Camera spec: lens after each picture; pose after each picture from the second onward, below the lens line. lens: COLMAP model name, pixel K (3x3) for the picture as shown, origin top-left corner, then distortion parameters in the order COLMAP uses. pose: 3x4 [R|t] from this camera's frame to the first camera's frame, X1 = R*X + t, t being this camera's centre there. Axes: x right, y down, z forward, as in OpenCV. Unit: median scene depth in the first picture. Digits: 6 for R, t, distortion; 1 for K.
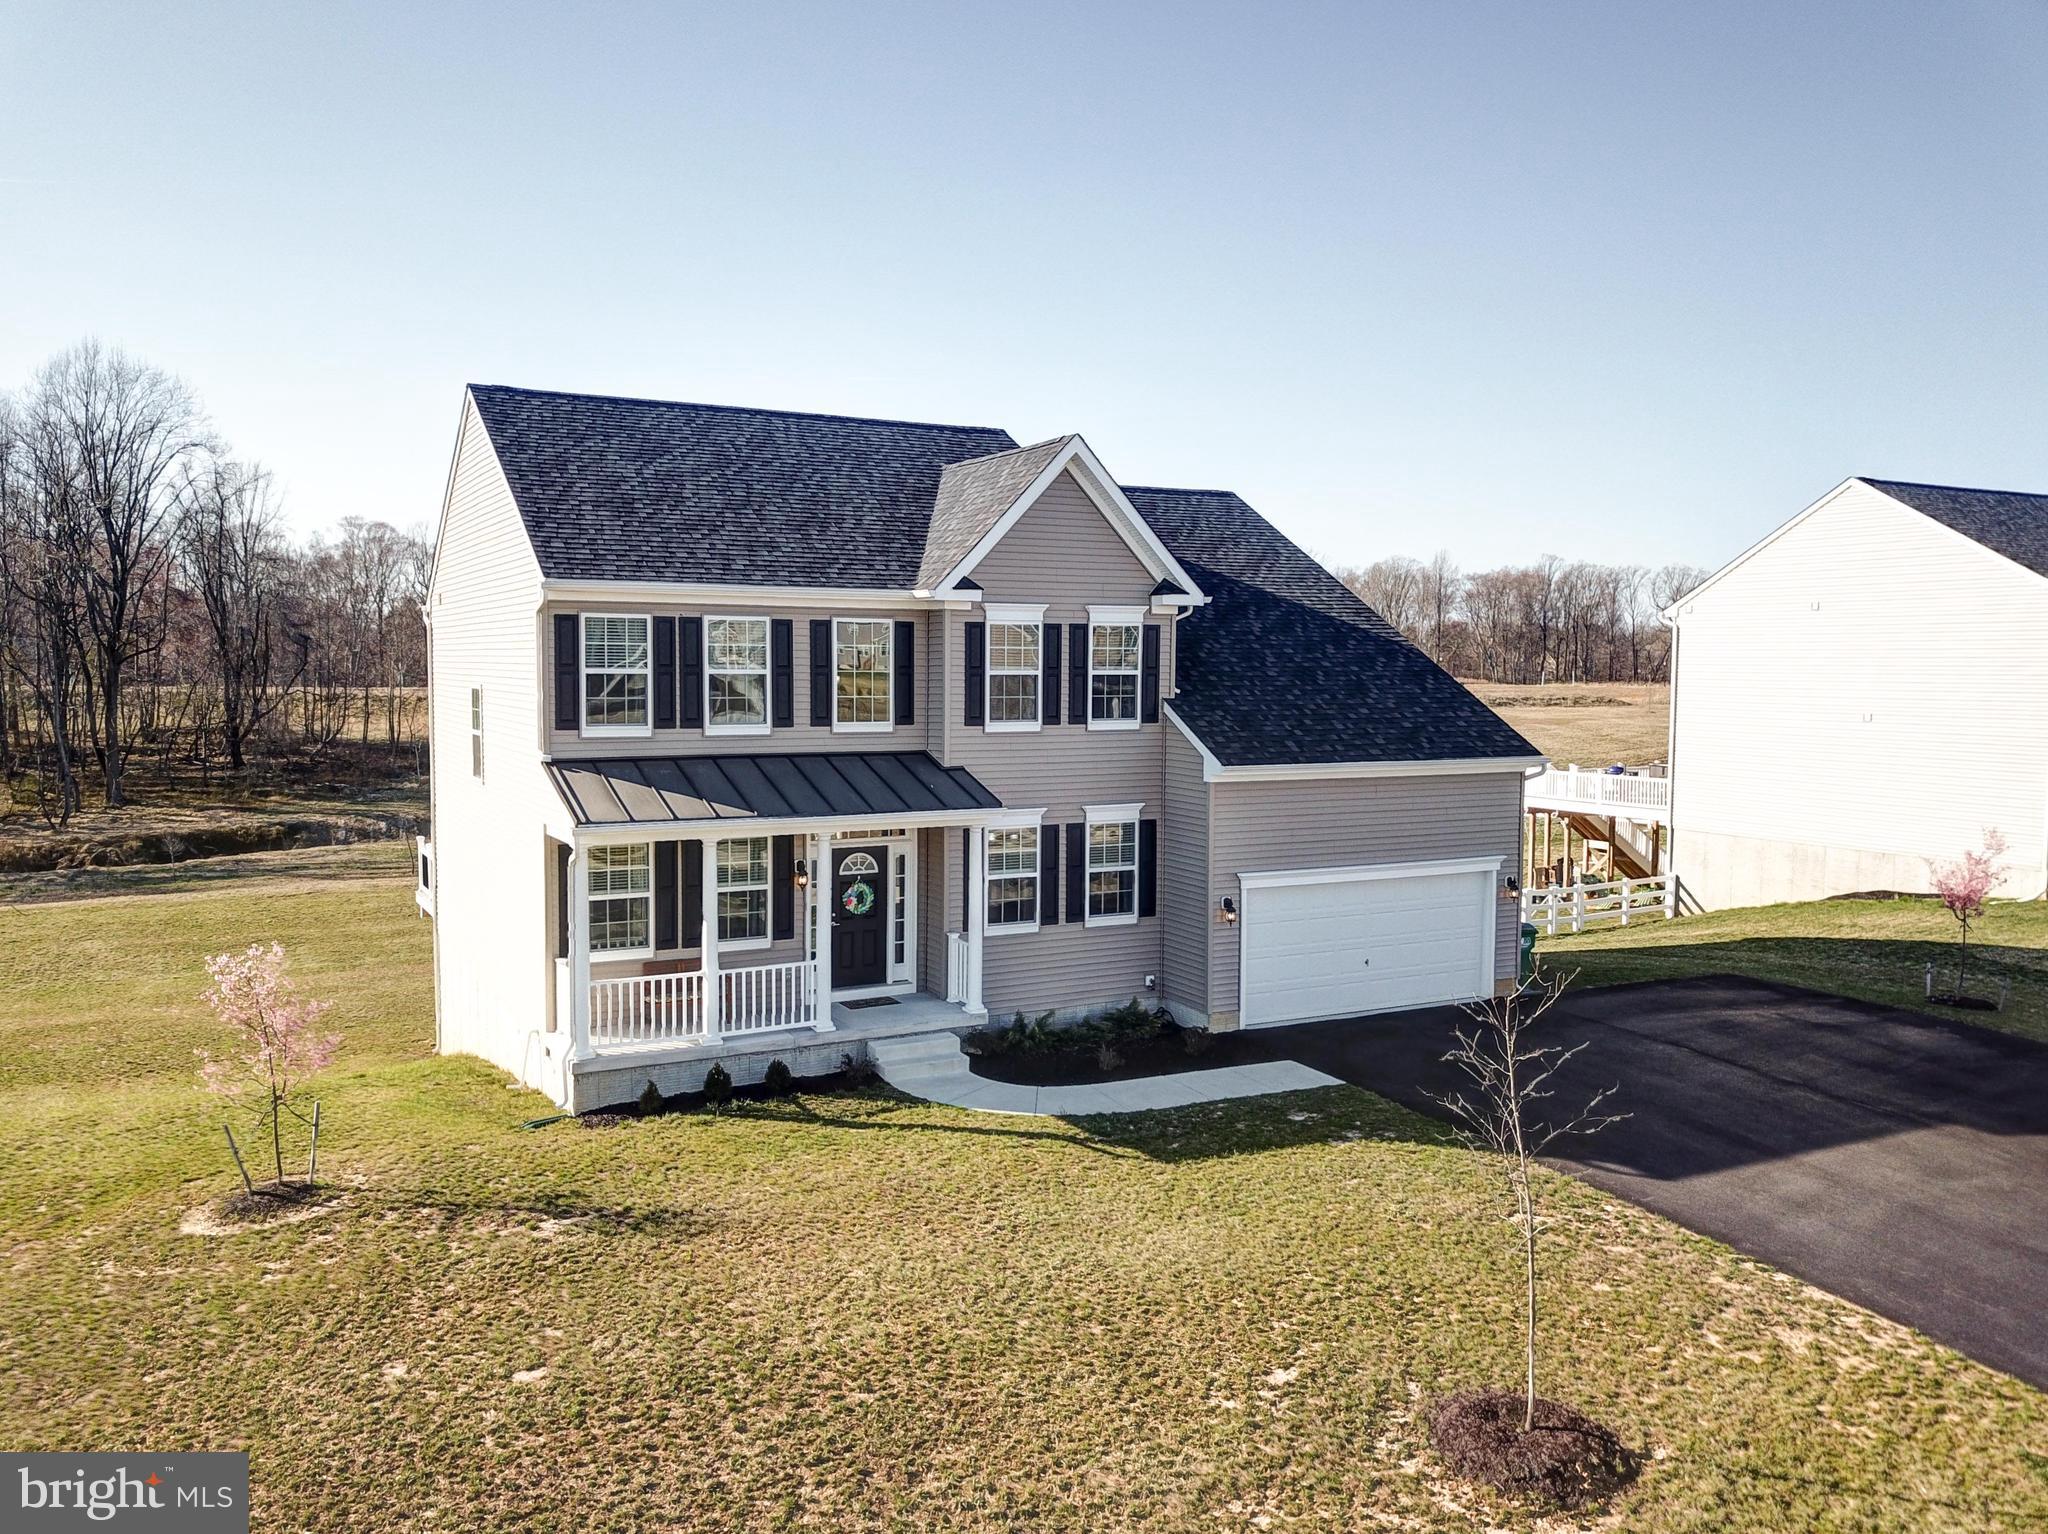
lens RADIAL K [[1551.6, 0, 1013.4], [0, 1551.6, 727.5], [0, 0, 1]] dist [0.013924, -0.003228]
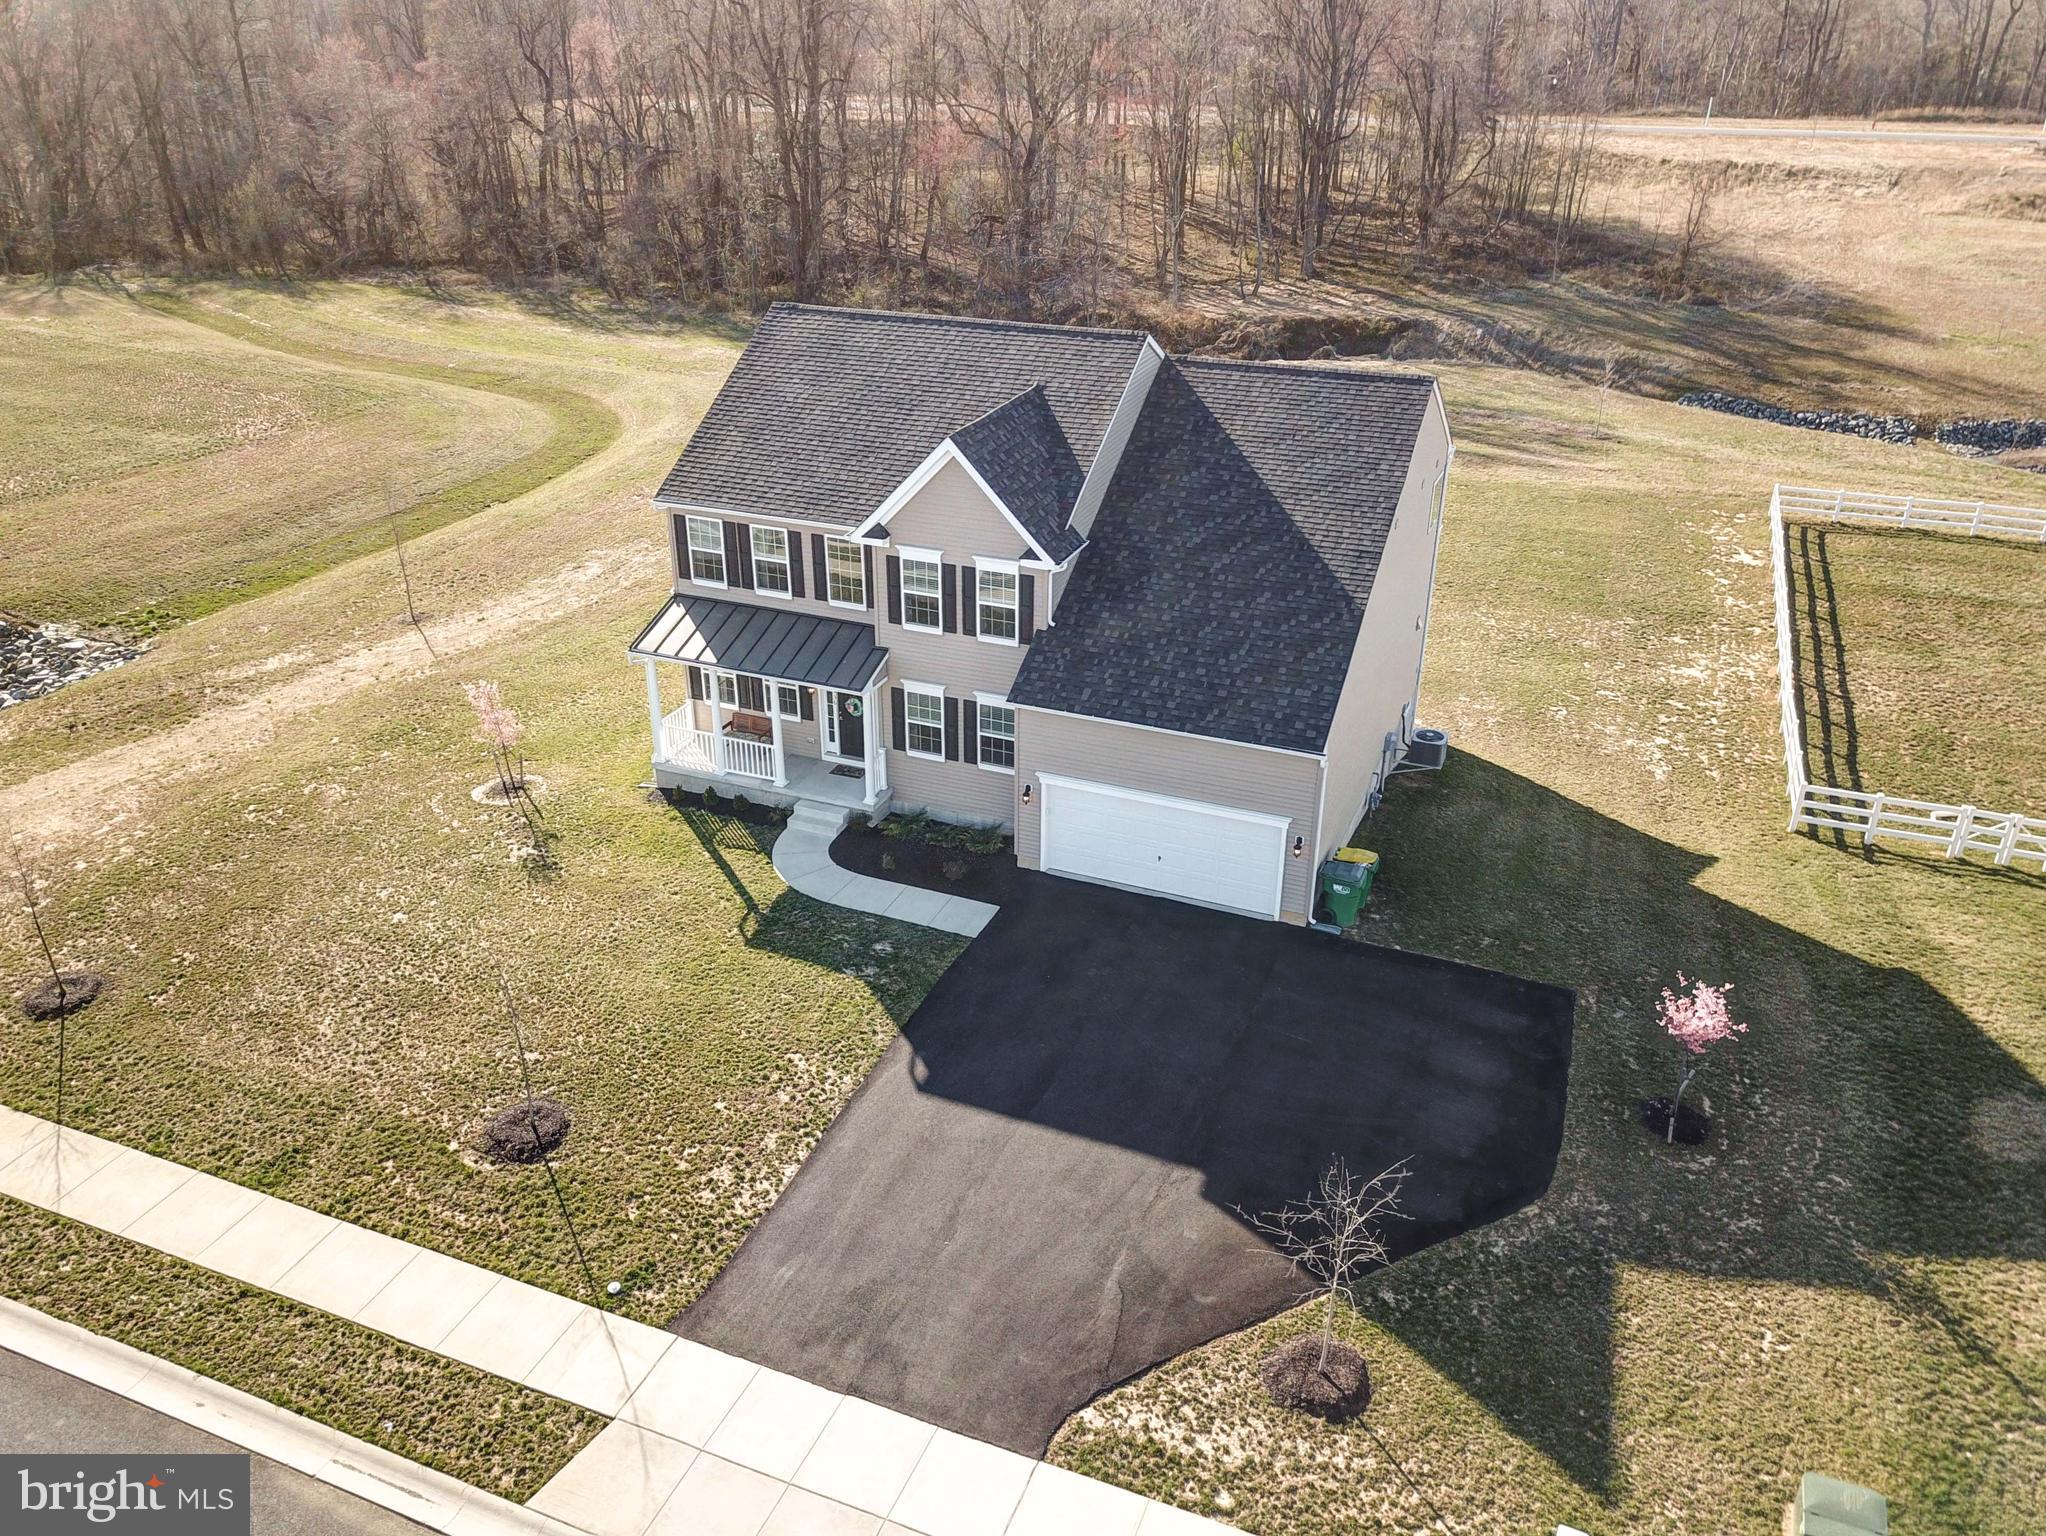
lens RADIAL K [[1544.7, 0, 1015.5], [0, 1544.7, 757.7], [0, 0, 1]] dist [0.011819, 0.001862]
pose [[0.643619, 0.332704, -0.689248, 1.140816], [-0.031181, 0.911221, 0.410735, -0.508398], [0.764711, -0.242866, 0.596853, 0.190426]]
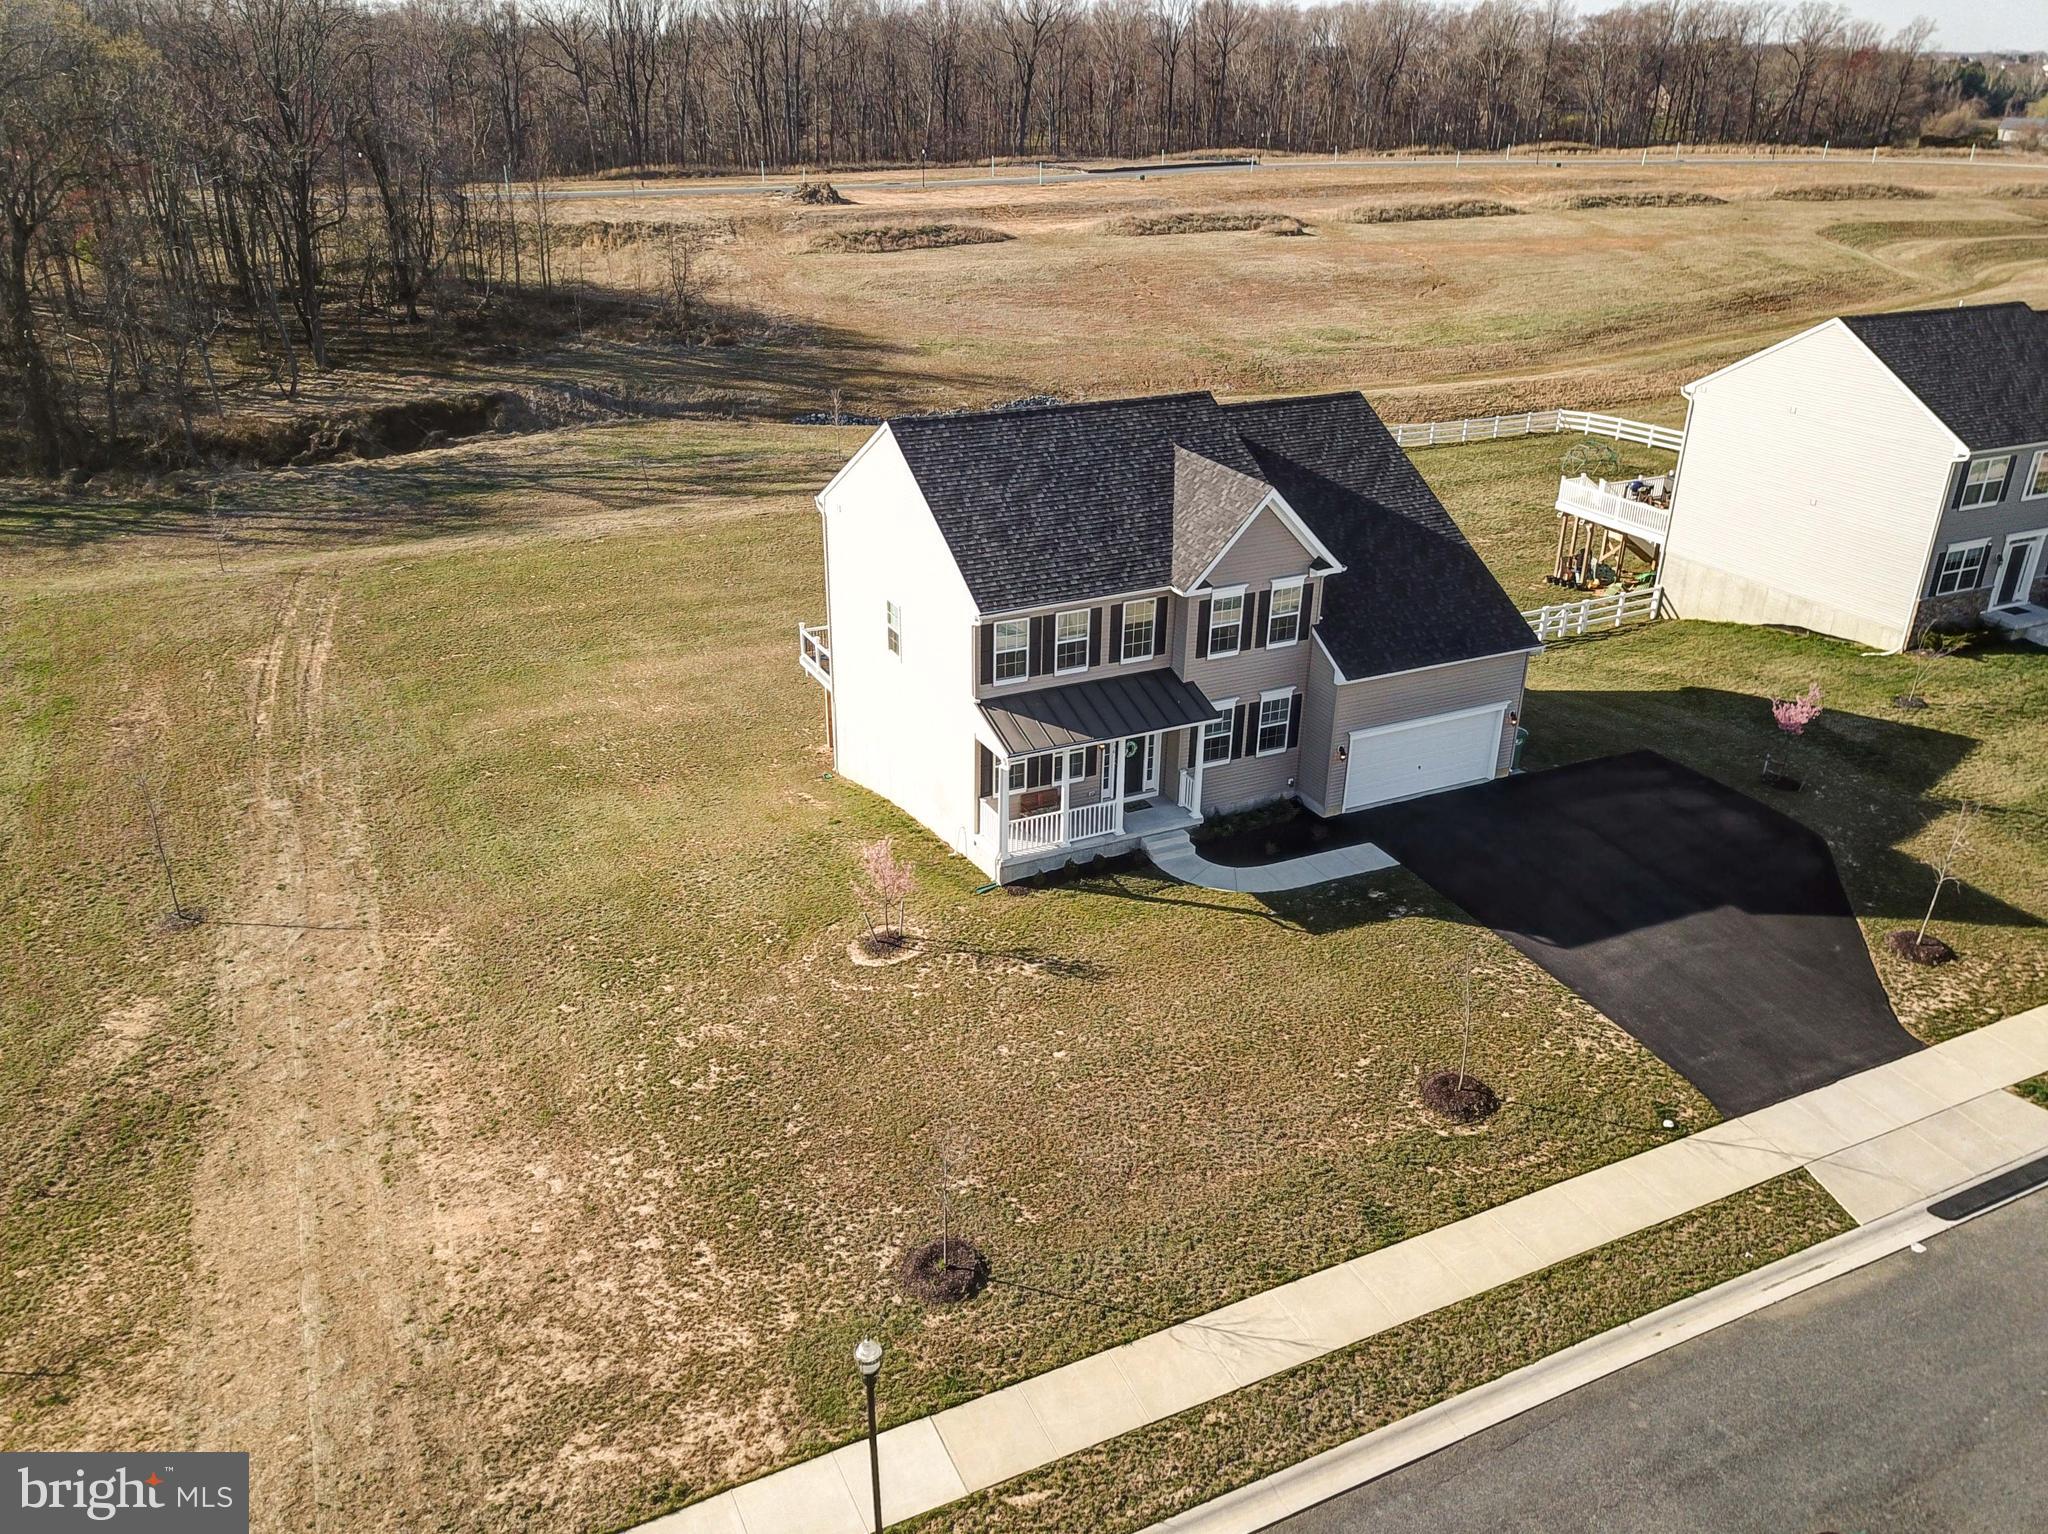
lens RADIAL K [[1520.2, 0, 1011.4], [0, 1520.2, 768.6], [0, 0, 1]] dist [0.009394, 0.002715]
pose [[0.999147, 0.015762, -0.038159, -0.176281], [-0.000150, 0.925630, 0.378430, -0.544065], [0.041286, -0.378102, 0.924843, -0.634145]]
